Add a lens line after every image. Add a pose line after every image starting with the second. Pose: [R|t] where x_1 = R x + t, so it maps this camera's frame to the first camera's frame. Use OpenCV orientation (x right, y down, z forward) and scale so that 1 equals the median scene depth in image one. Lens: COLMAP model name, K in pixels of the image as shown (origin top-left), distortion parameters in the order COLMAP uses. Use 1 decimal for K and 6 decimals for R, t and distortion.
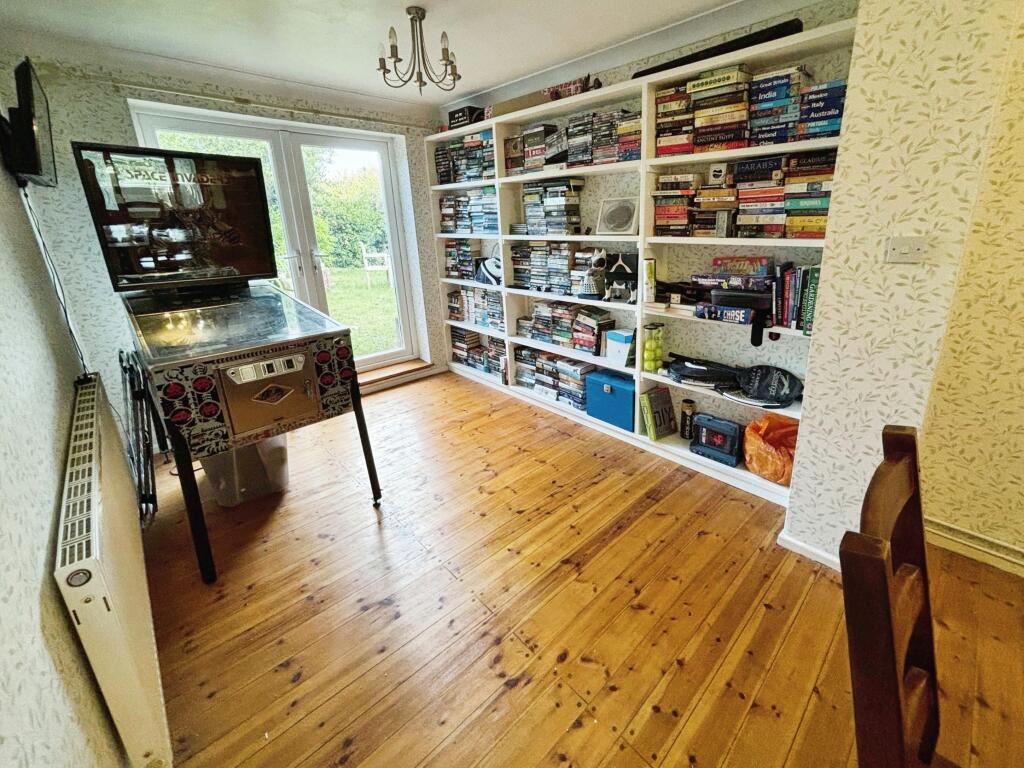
lens RADIAL K [[415.2, 0, 523.8], [0, 415.2, 349.8], [0, 0, 1]] dist [-0.001519, -0.000328]
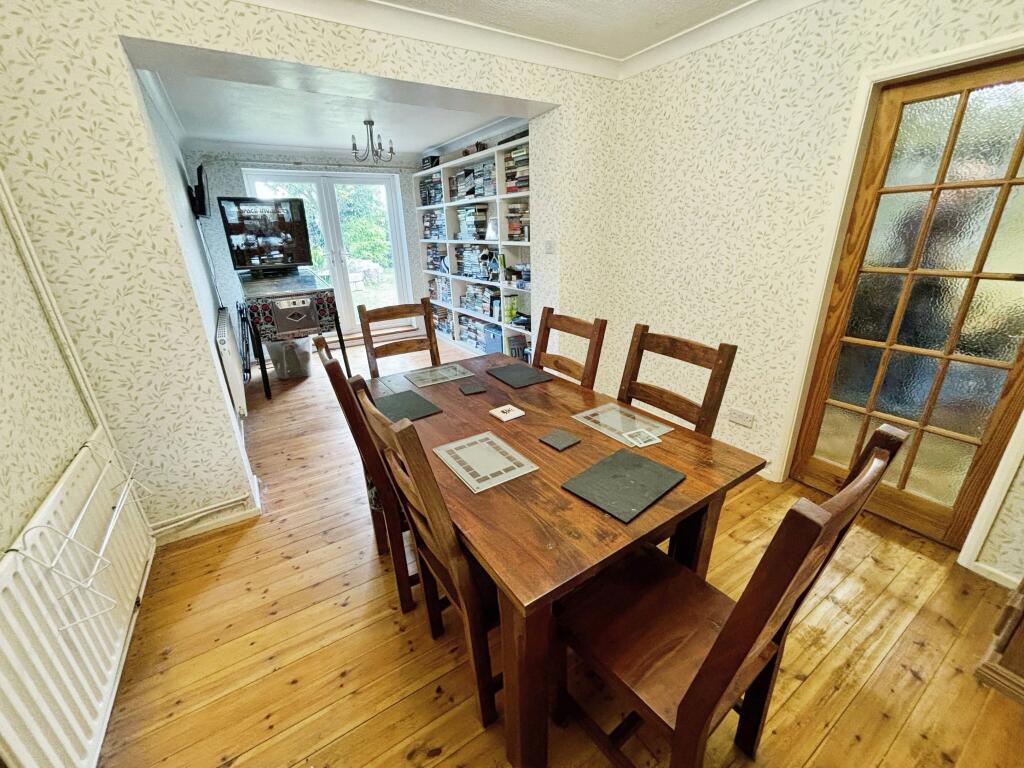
lens RADIAL K [[415.2, 0, 513.1], [0, 415.2, 380.0], [0, 0, 1]] dist [-0.001519, -0.000328]
pose [[0.979501, 0.059470, -0.192463, 0.582347], [-0.048650, 0.996984, 0.060470, 0.157300], [0.195479, -0.049867, 0.979439, -0.565266]]
